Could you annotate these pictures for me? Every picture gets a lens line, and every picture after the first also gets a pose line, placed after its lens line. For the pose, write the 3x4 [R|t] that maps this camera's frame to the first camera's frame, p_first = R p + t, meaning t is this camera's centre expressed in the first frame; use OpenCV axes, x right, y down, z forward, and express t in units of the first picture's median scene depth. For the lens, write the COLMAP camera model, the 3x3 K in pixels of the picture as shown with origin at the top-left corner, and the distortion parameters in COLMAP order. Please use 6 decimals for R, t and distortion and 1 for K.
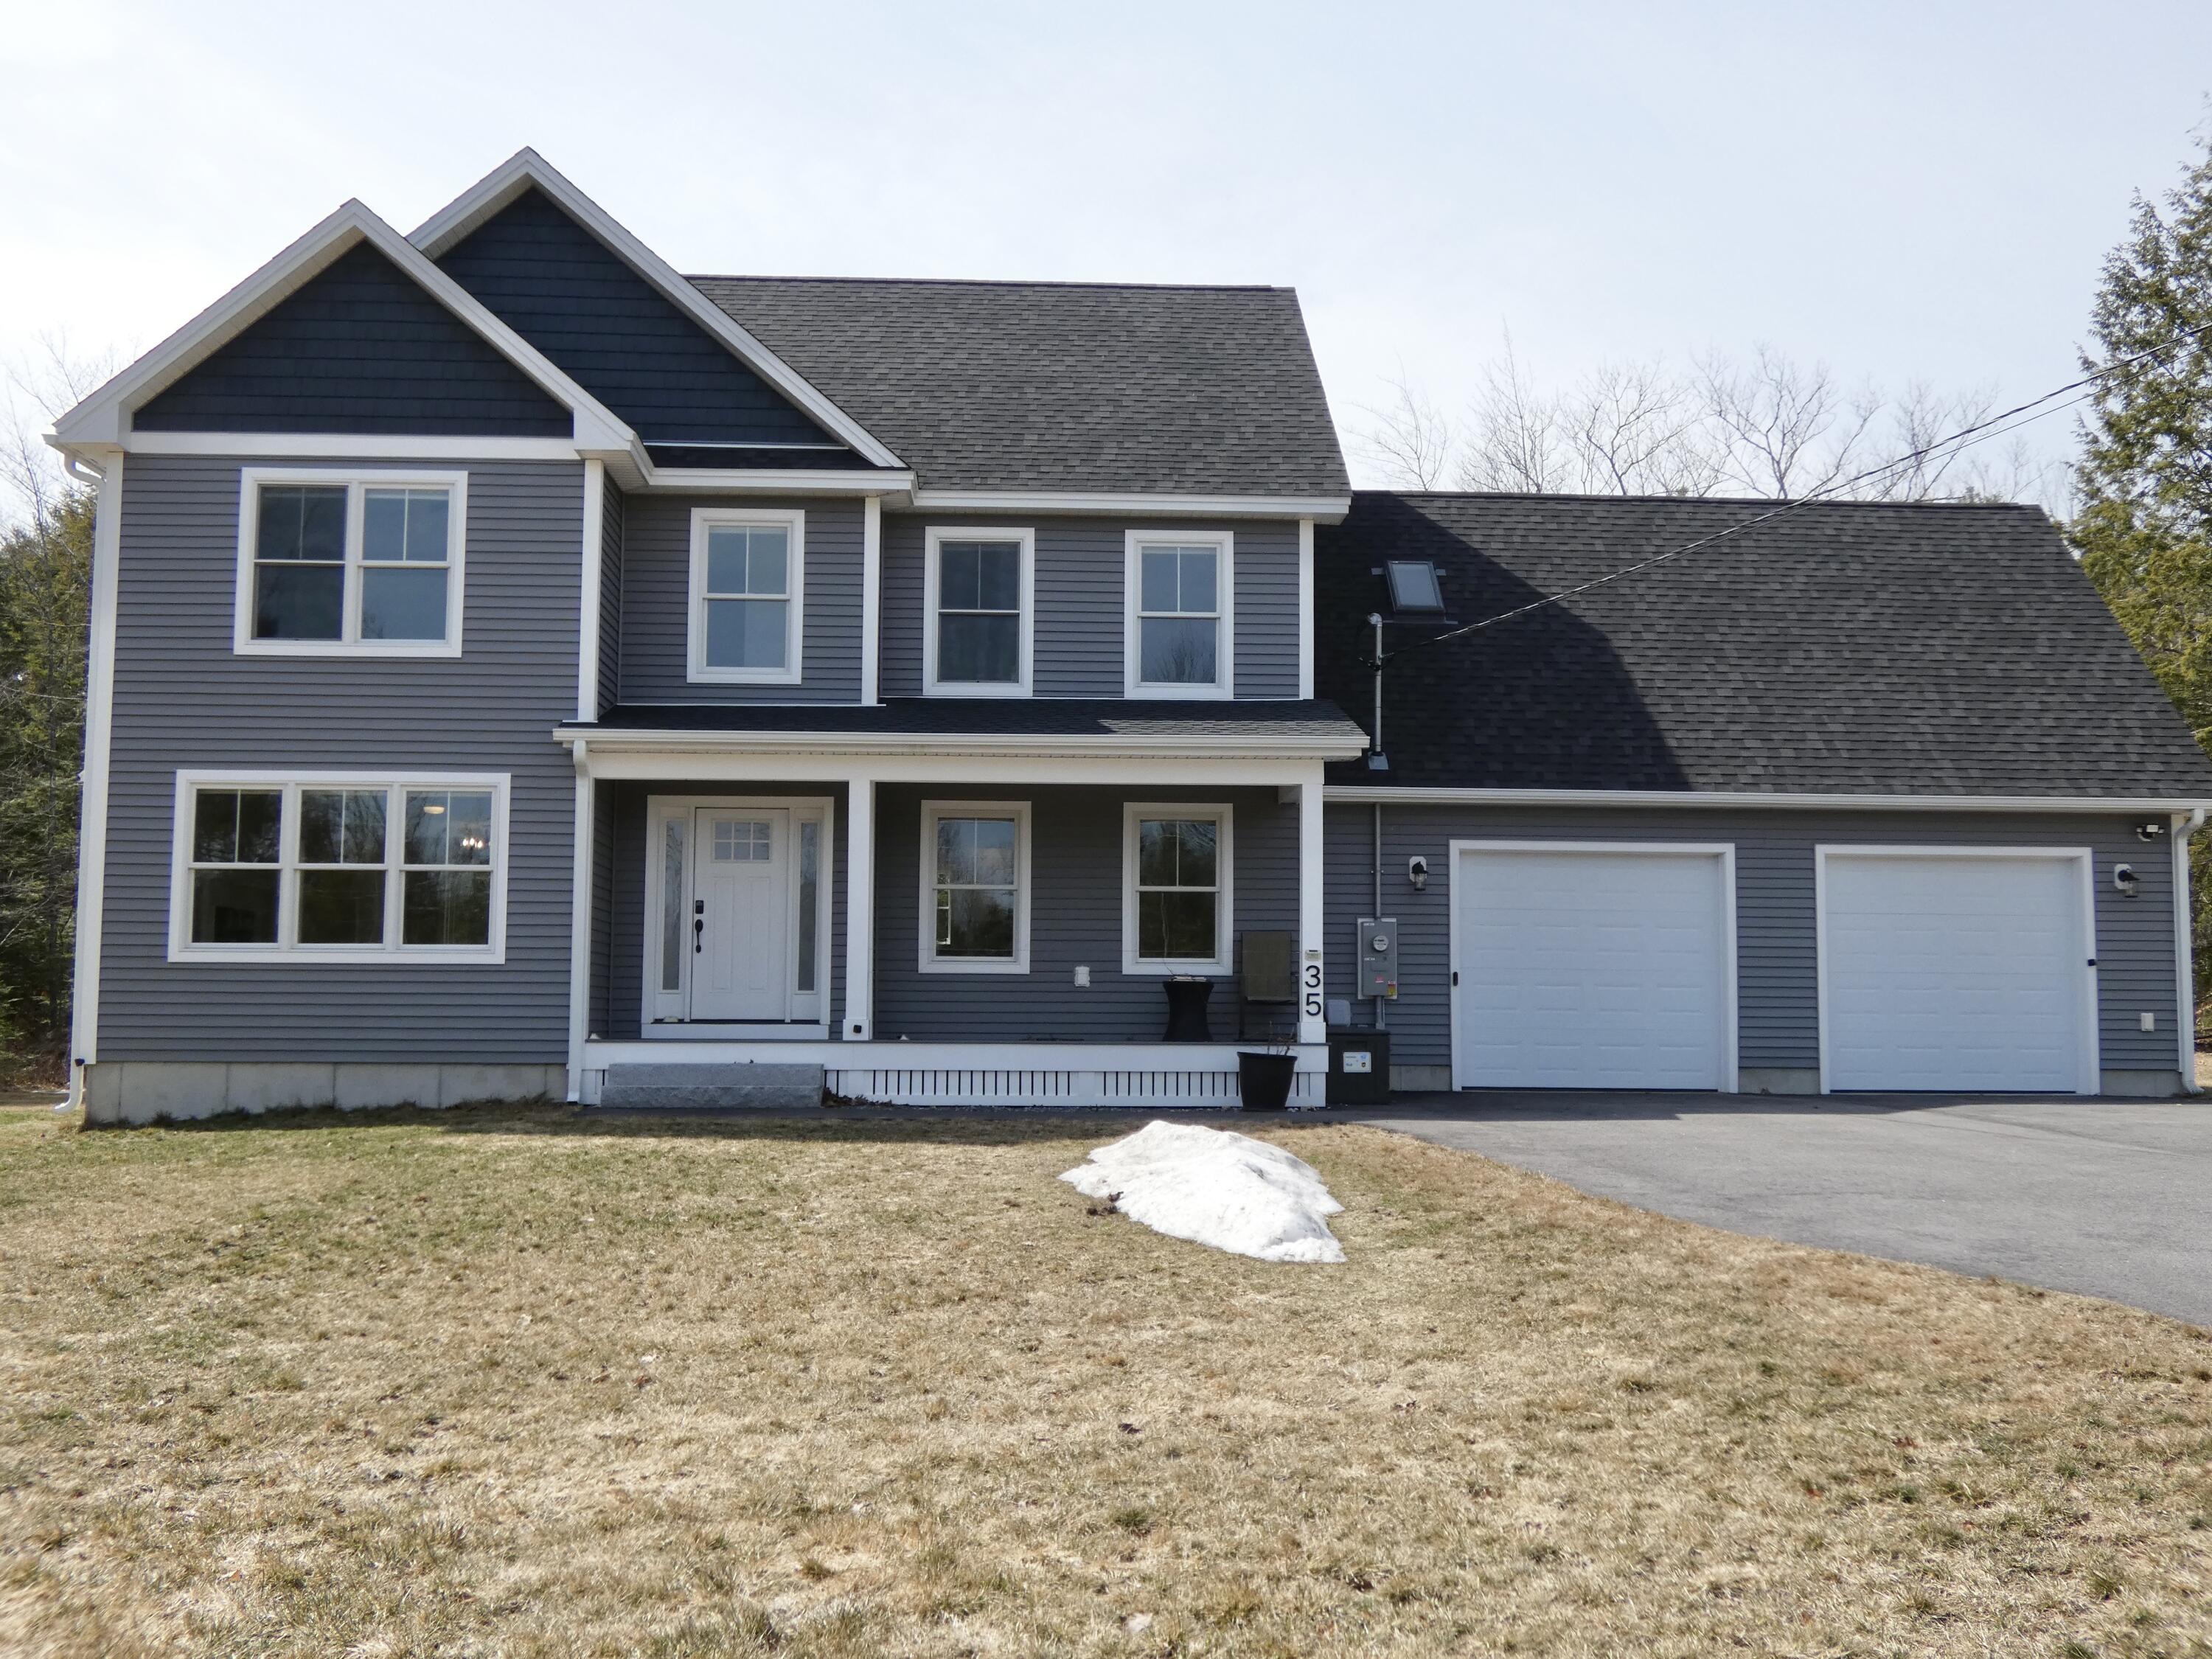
lens RADIAL K [[2194.1, 0, 1111.9], [0, 2194.1, 829.7], [0, 0, 1]] dist [0.000460, 0.000000]
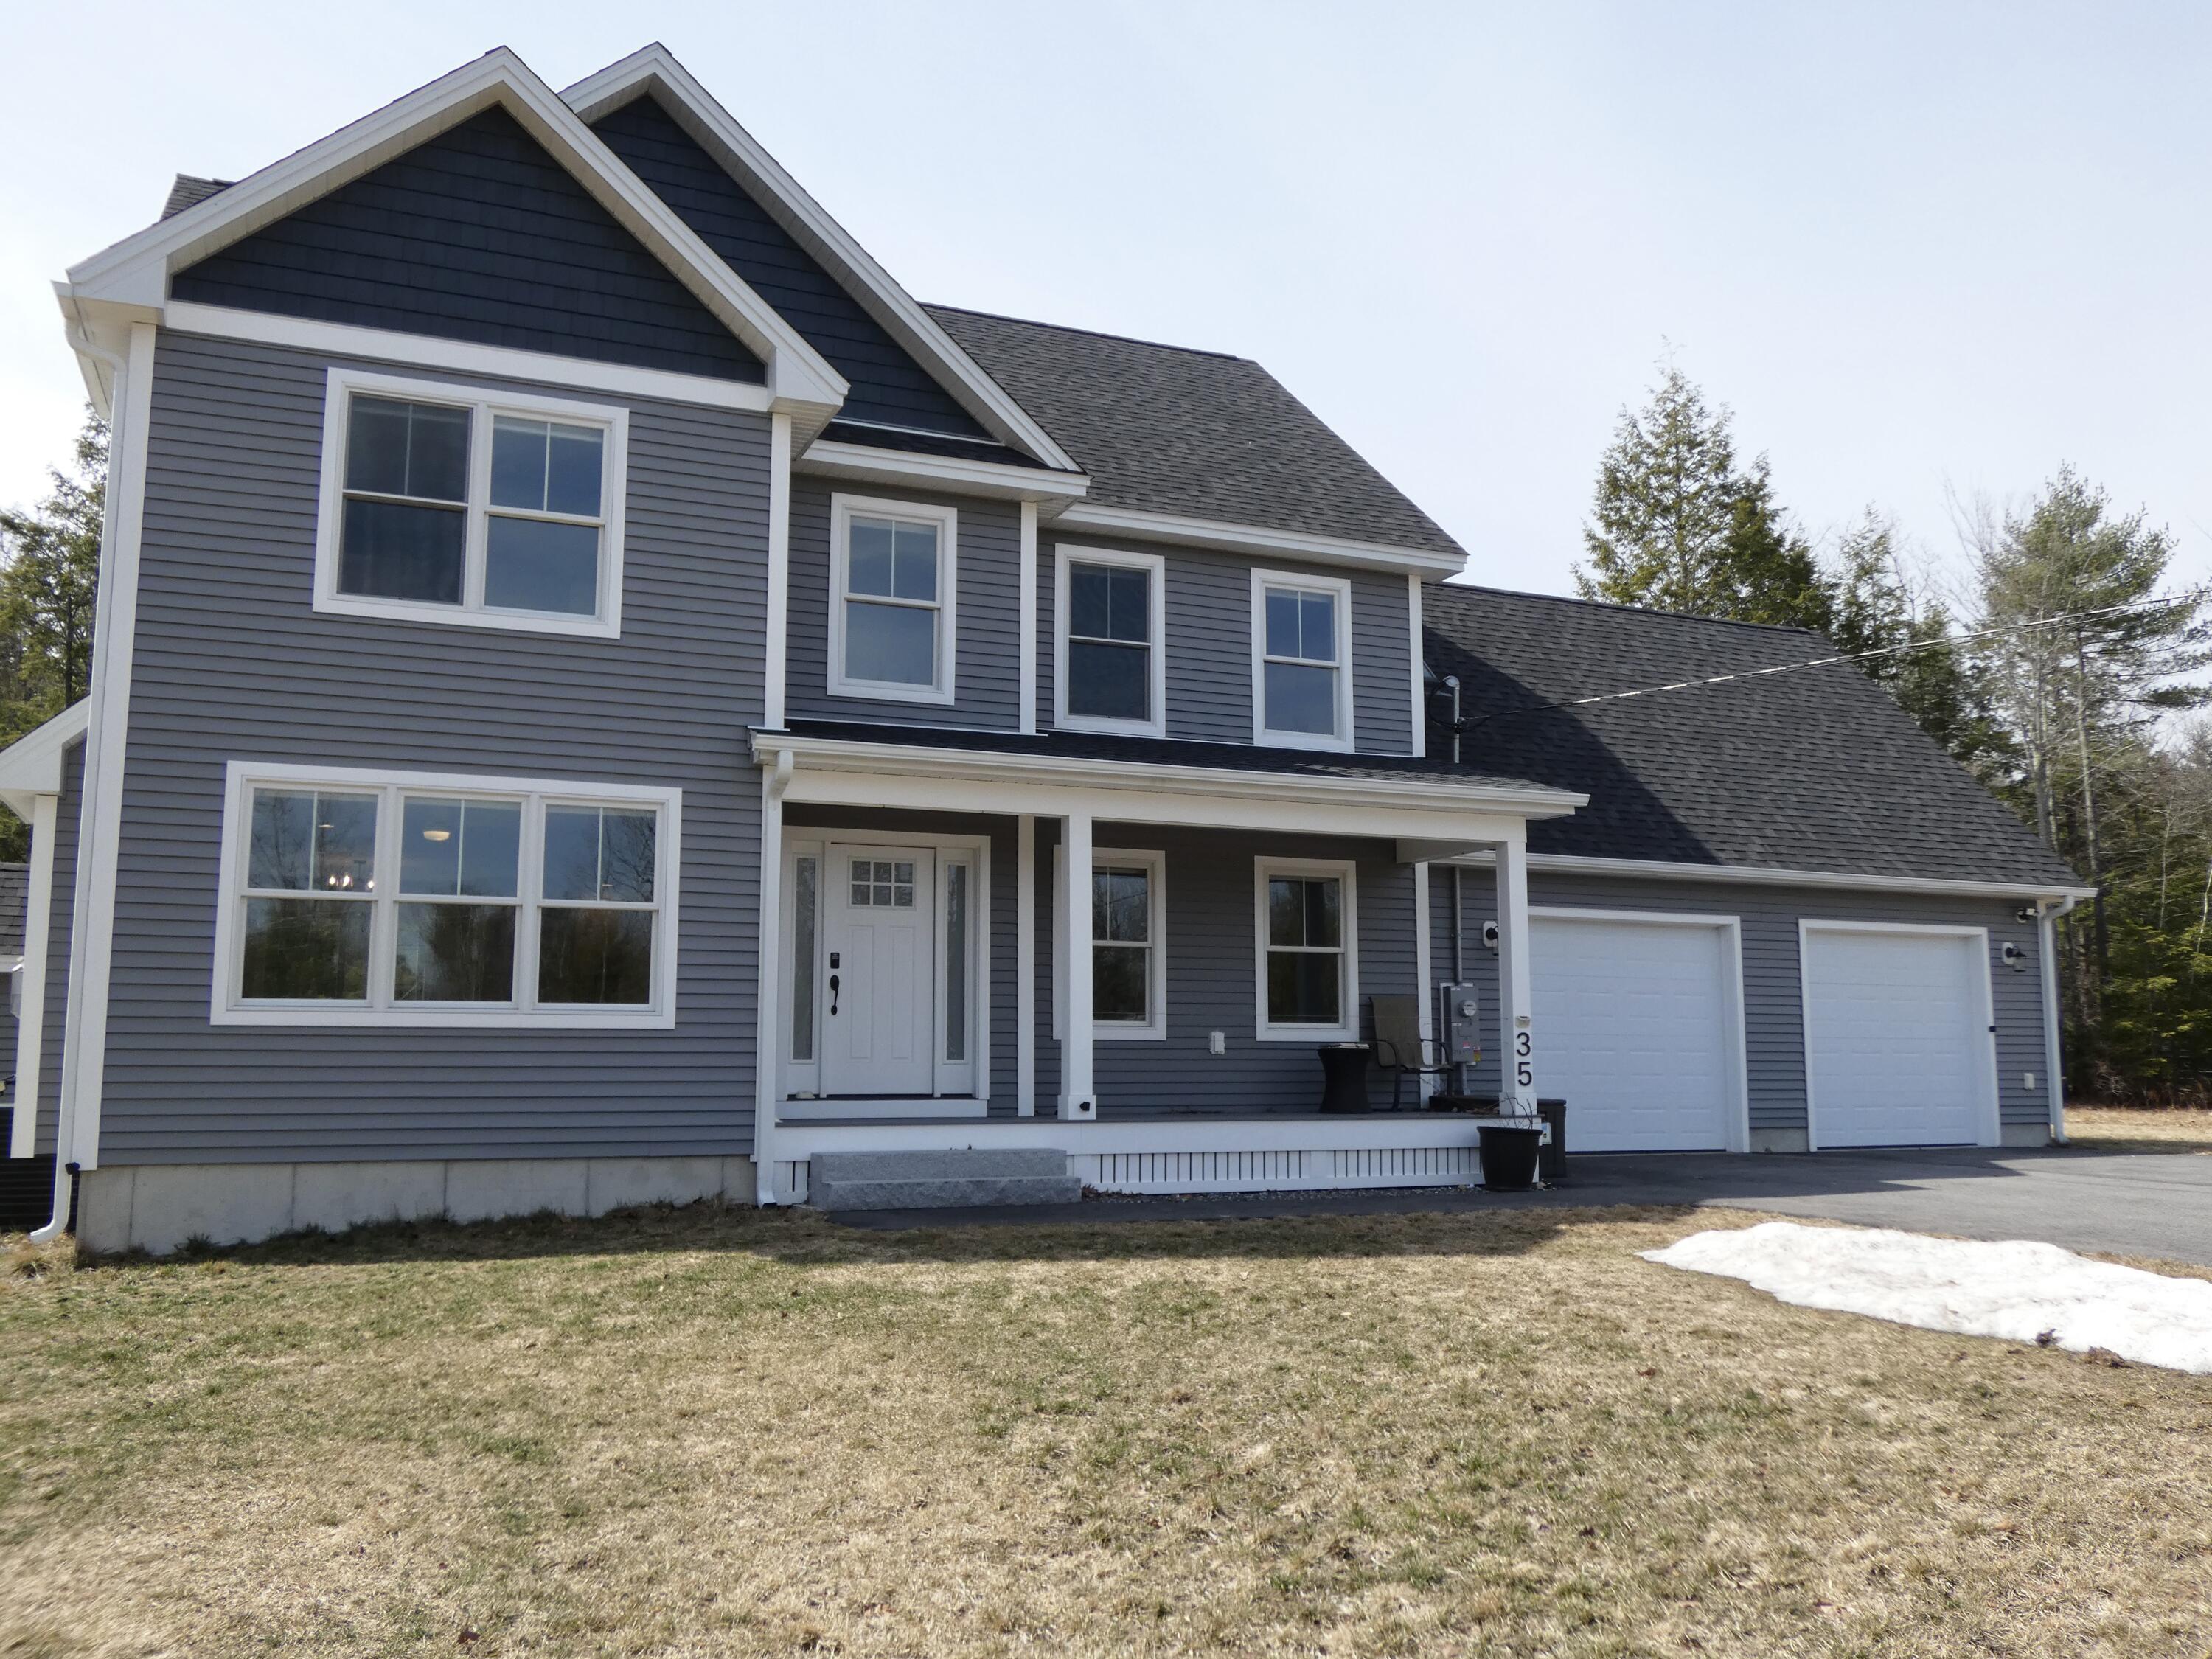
lens RADIAL K [[1809.2, 0, 1104.2], [0, 1809.2, 828.9], [0, 0, 1]] dist [-0.006760, -0.000174]
pose [[0.935993, 0.041322, 0.349585, -0.339241], [-0.026472, 0.998537, -0.047153, 0.014925], [-0.351022, 0.034880, 0.935717, 0.314138]]
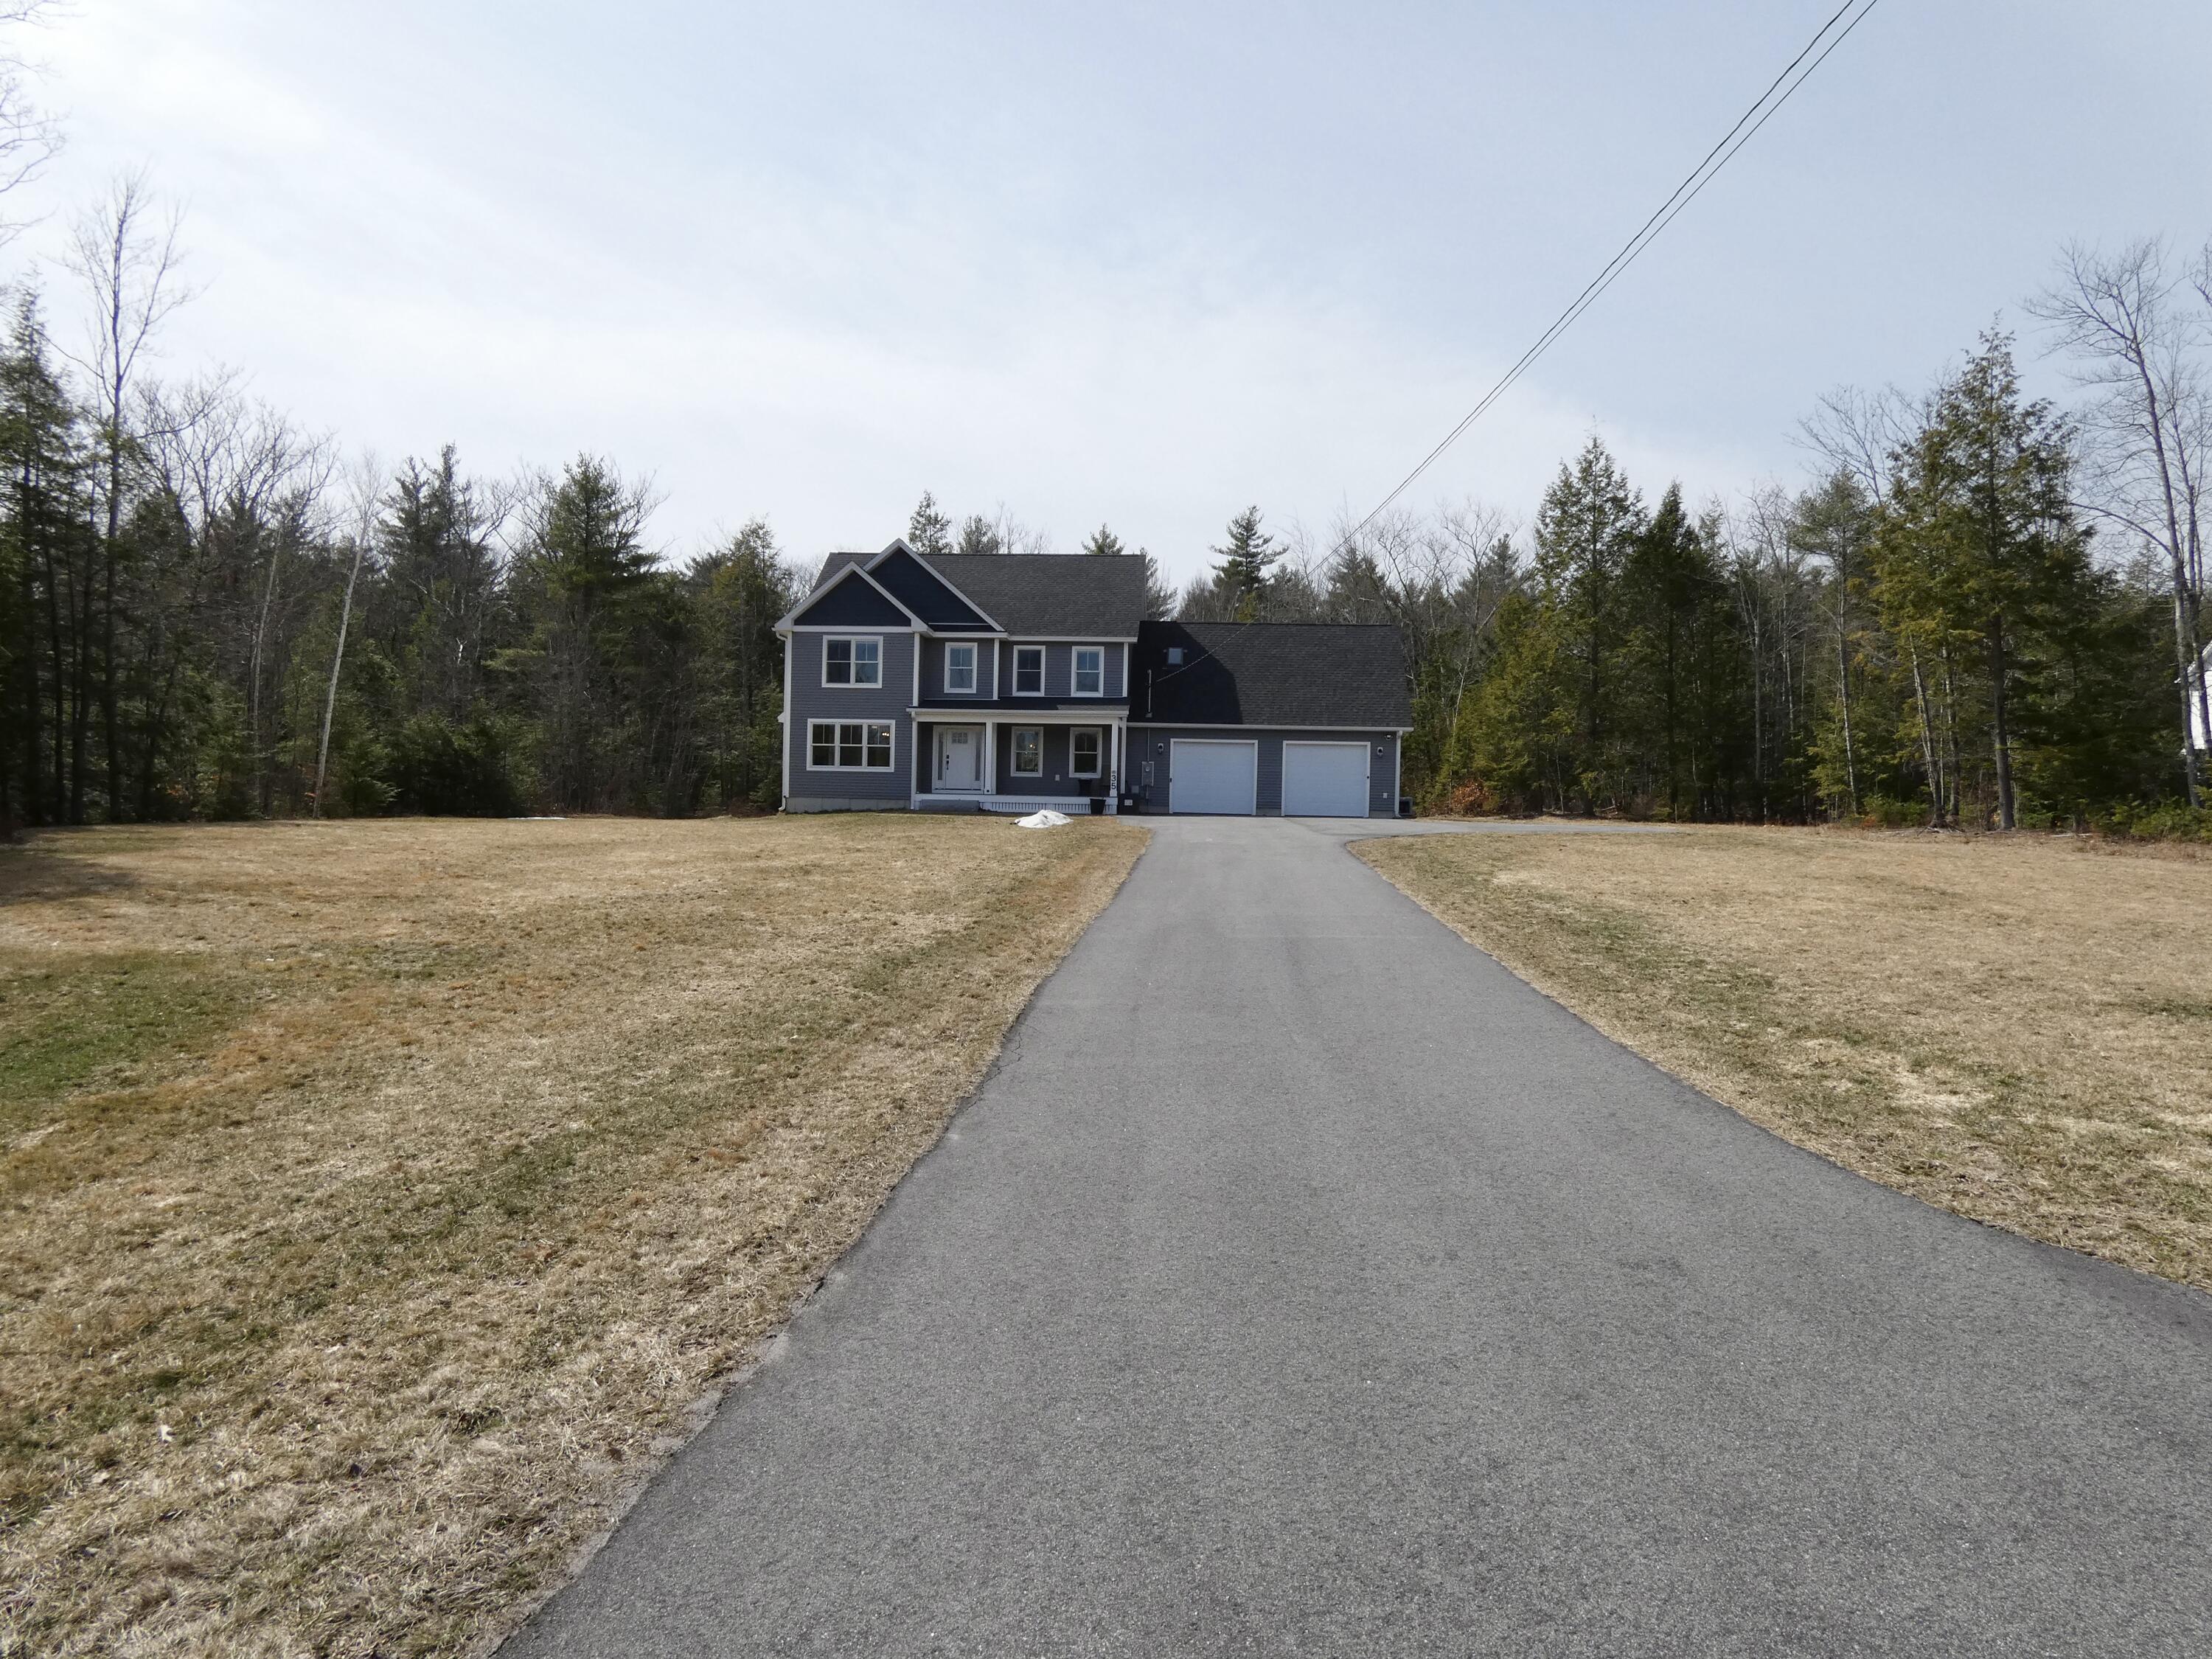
lens RADIAL K [[1322.0, 0, 1095.5], [0, 1322.0, 834.6], [0, 0, 1]] dist [0.002158, -0.000026]
pose [[0.991623, 0.018144, -0.127888, 0.325328], [-0.004906, 0.994662, 0.103074, -0.061268], [0.129076, -0.101583, 0.986418, -1.093170]]
